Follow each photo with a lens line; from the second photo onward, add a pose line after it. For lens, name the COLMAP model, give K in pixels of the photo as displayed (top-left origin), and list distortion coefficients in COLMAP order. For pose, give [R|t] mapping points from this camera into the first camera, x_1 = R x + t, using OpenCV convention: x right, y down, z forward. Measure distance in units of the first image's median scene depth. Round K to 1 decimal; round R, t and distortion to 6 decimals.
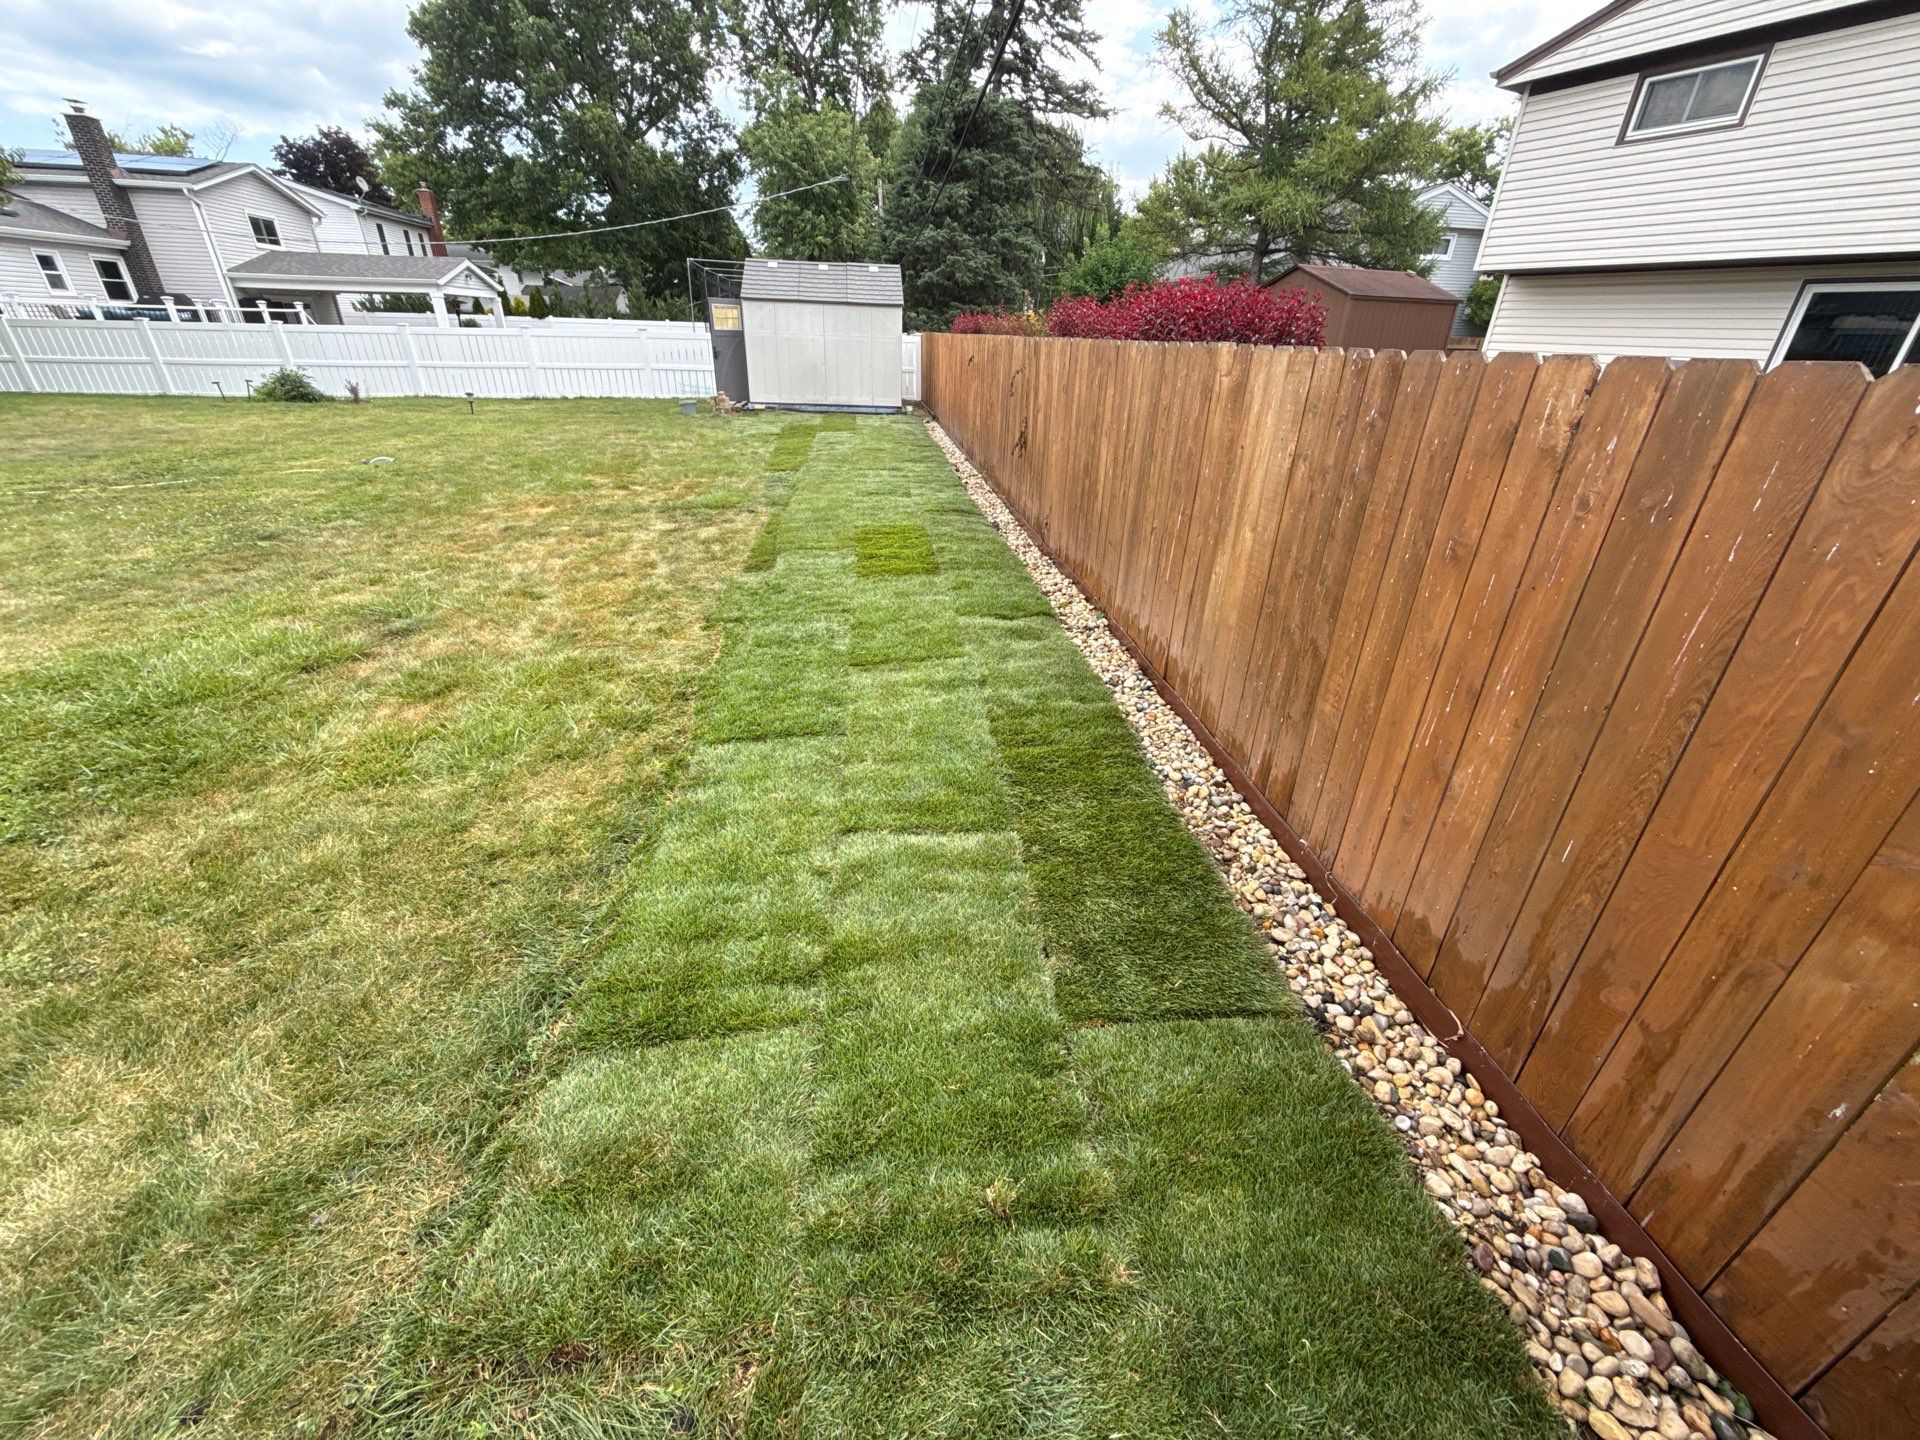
lens RADIAL K [[761.5, 0, 958.1], [0, 761.5, 719.7], [0, 0, 1]] dist [0.000596, -0.000415]
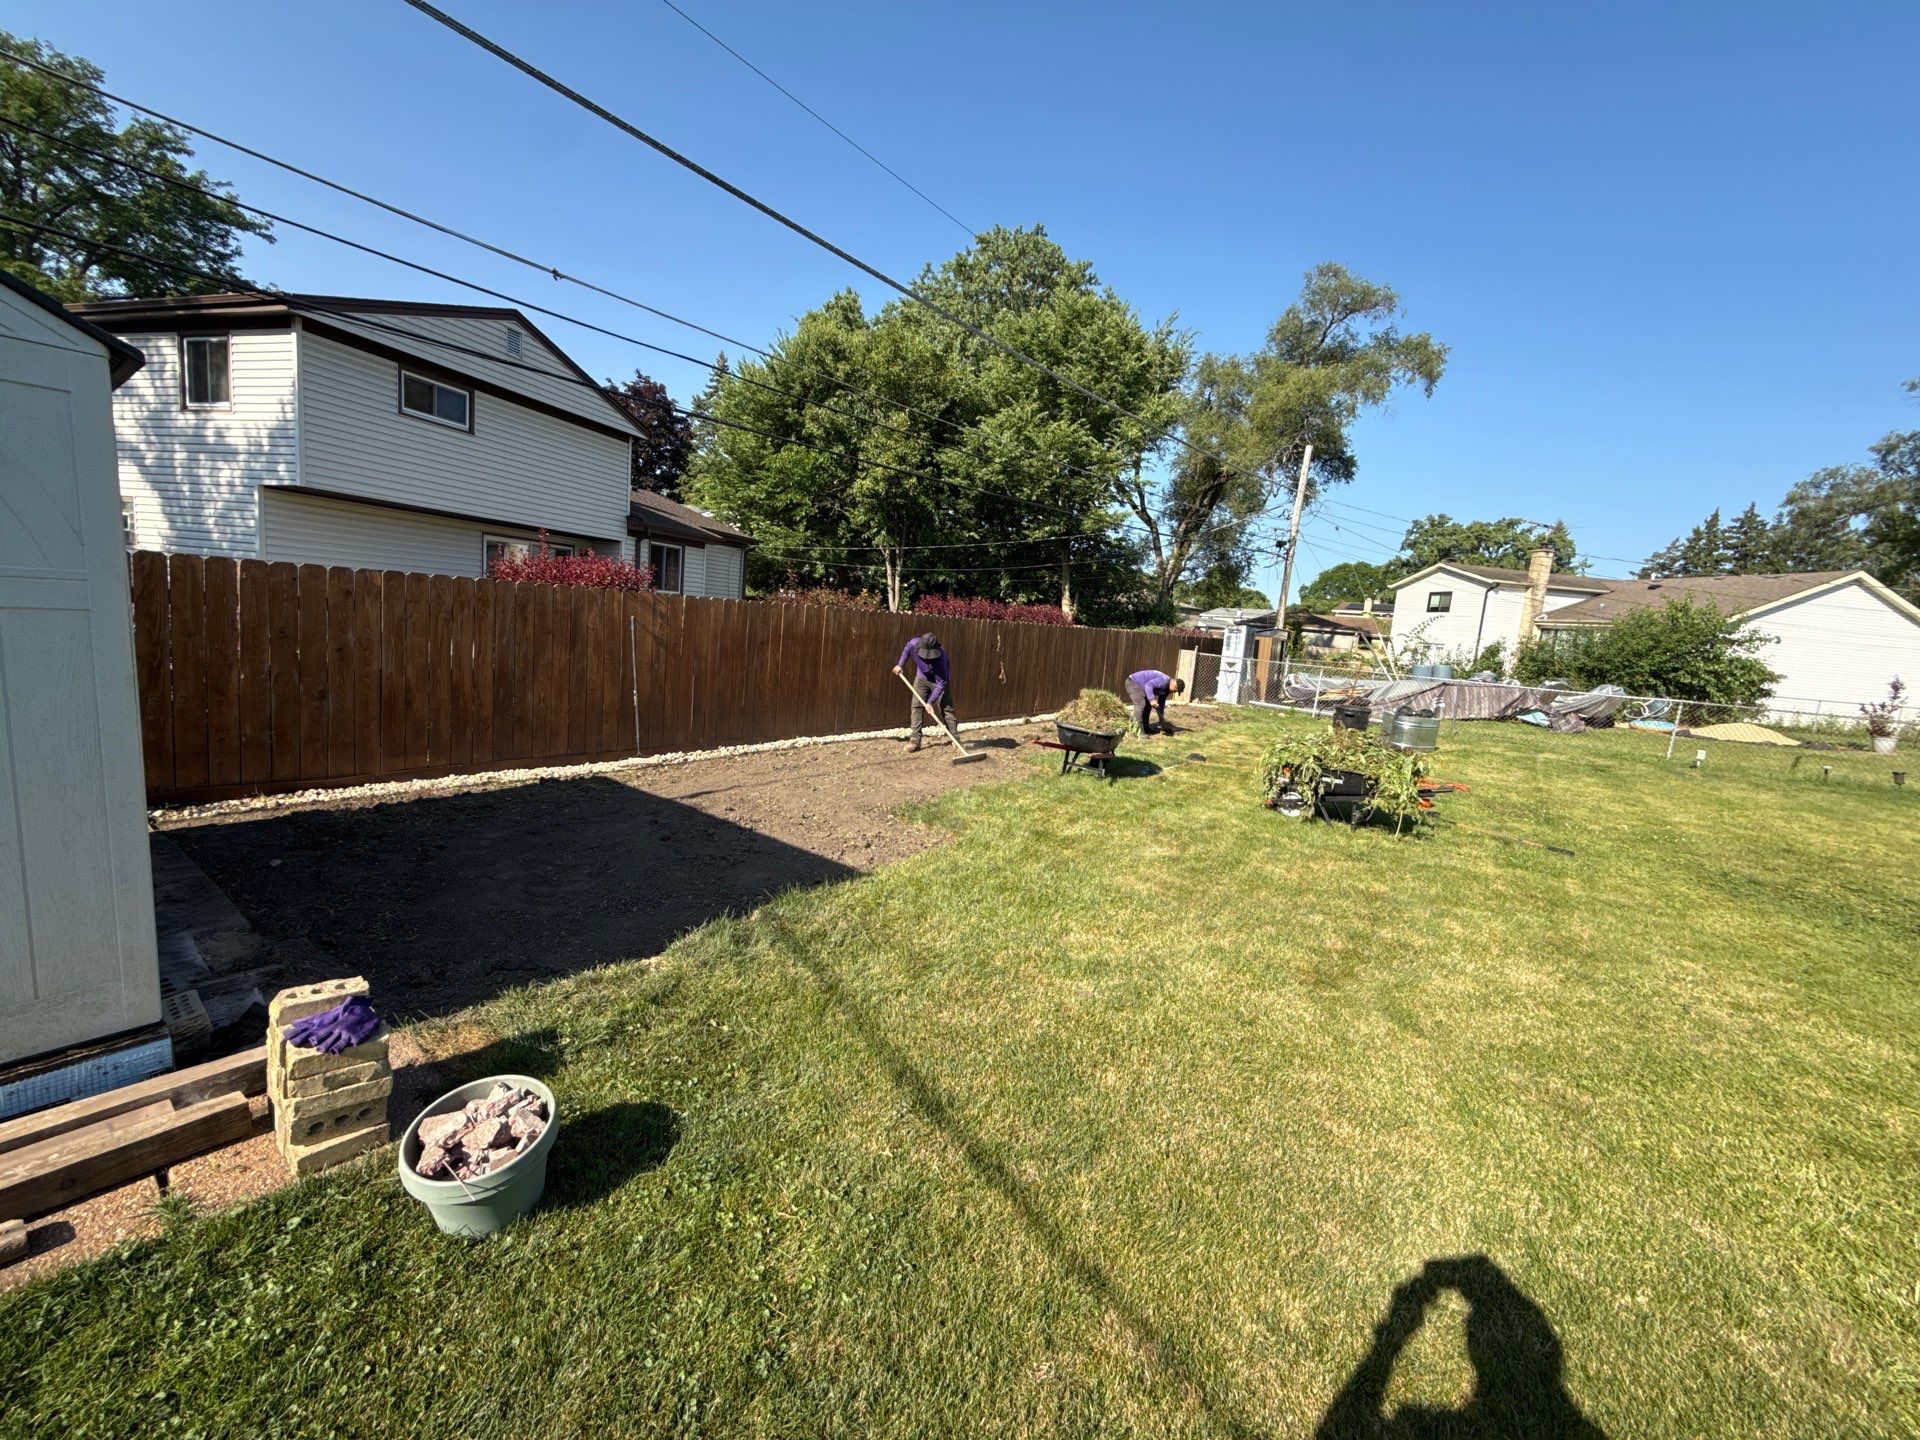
lens RADIAL K [[761.5, 0, 960.1], [0, 761.5, 719.3], [0, 0, 1]] dist [0.000596, -0.000415]
pose [[-0.719954, -0.176657, 0.671162, -1.715882], [0.221693, 0.857858, 0.463607, -1.825507], [-0.657661, 0.482568, -0.578455, 3.495459]]
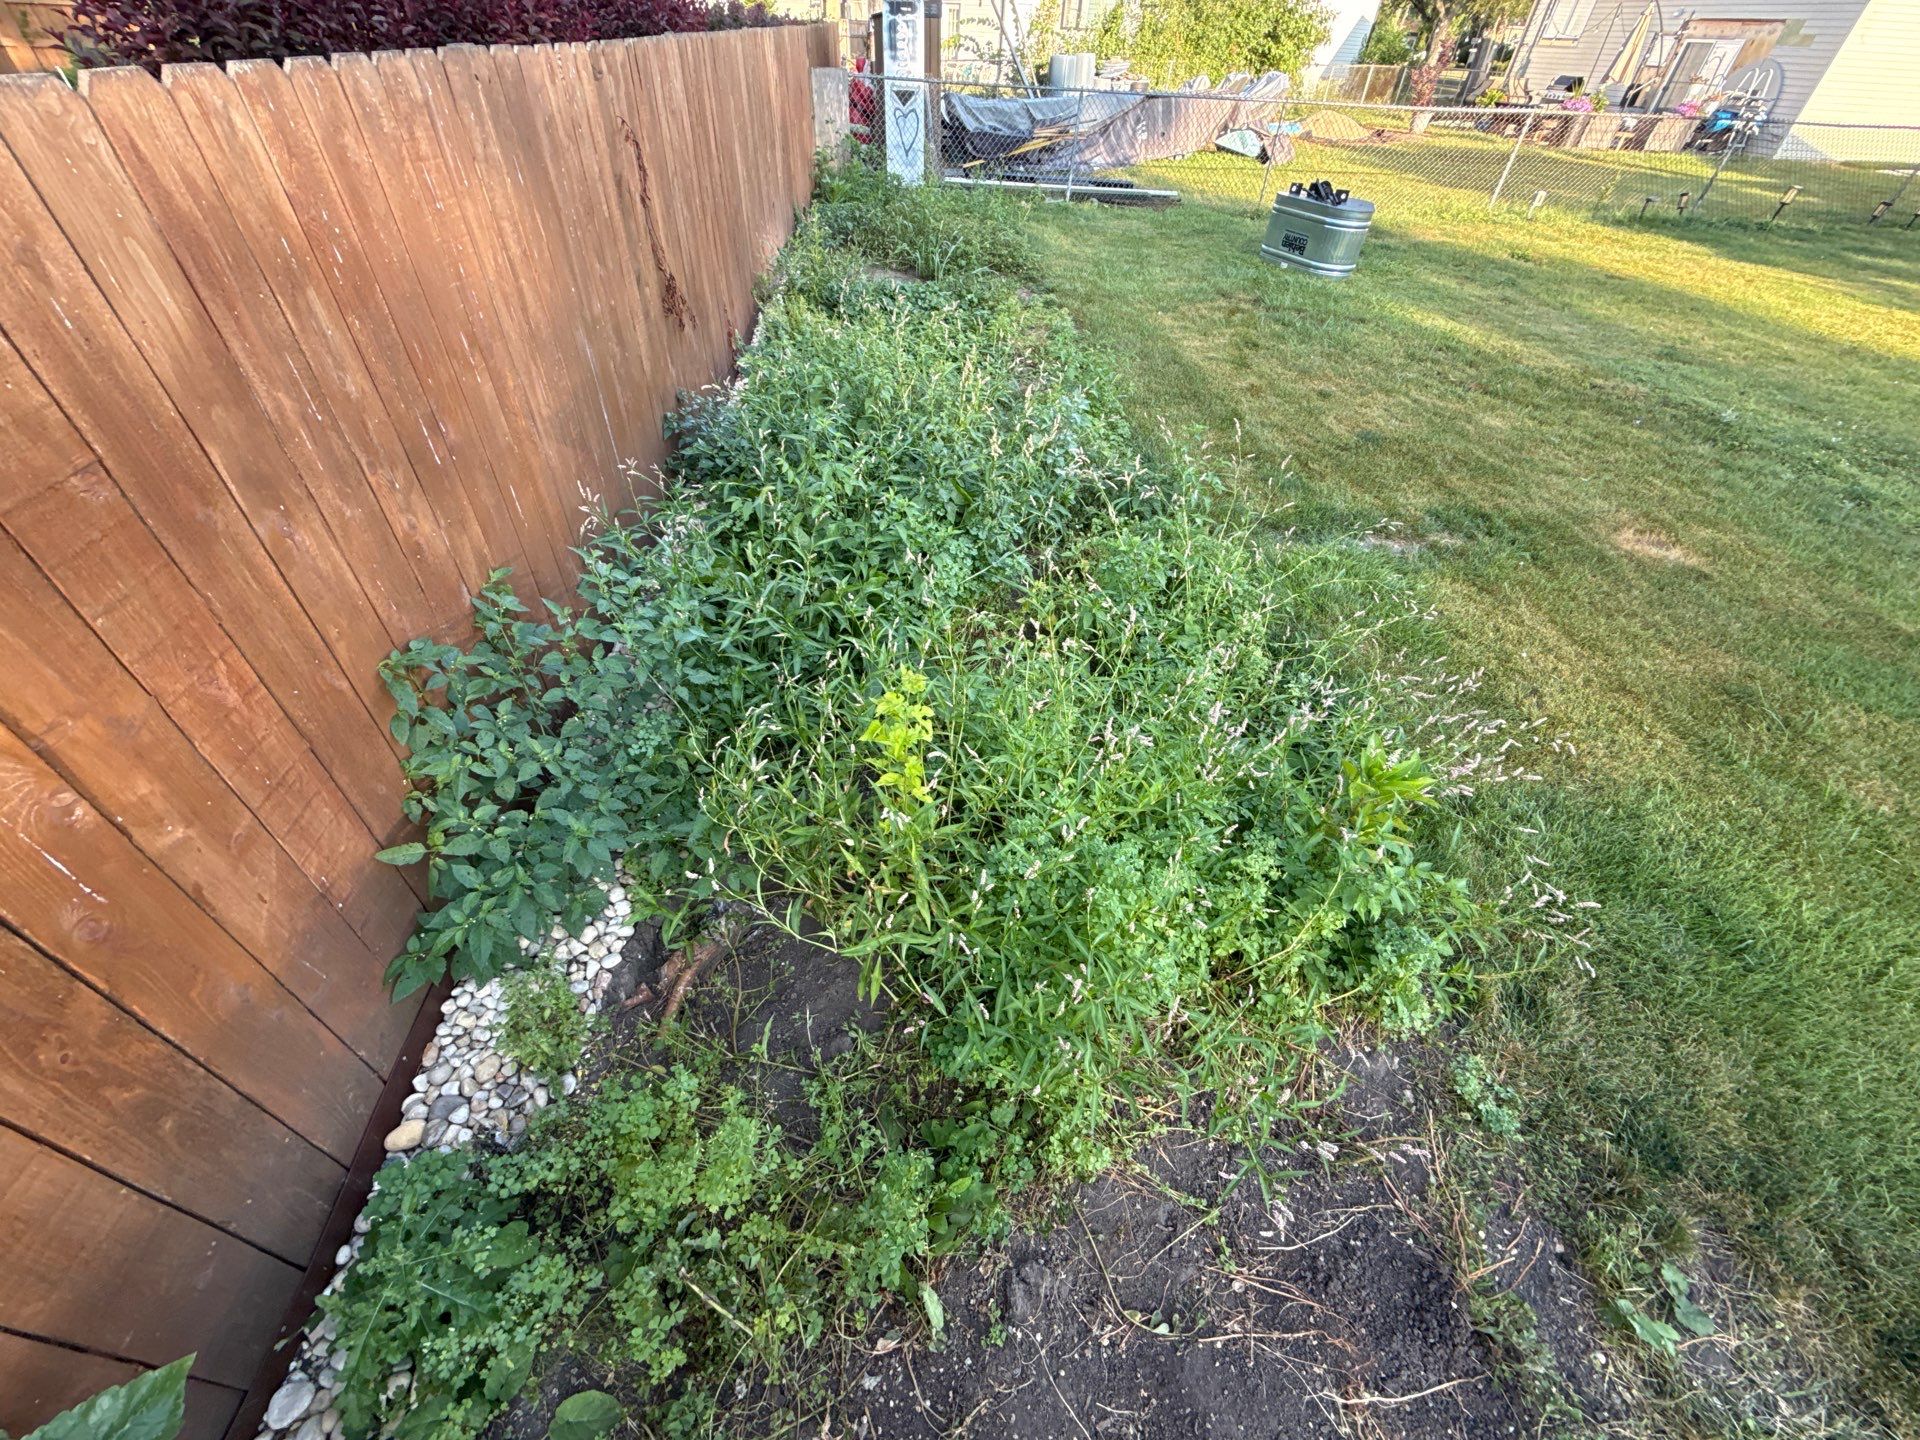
lens RADIAL K [[761.5, 0, 958.0], [0, 761.5, 719.5], [0, 0, 1]] dist [0.000596, -0.000415]
pose [[-0.996193, -0.087118, -0.003282, -0.196331], [-0.033778, 0.350991, 0.935769, -1.201923], [-0.080370, 0.932317, -0.352597, 2.315220]]
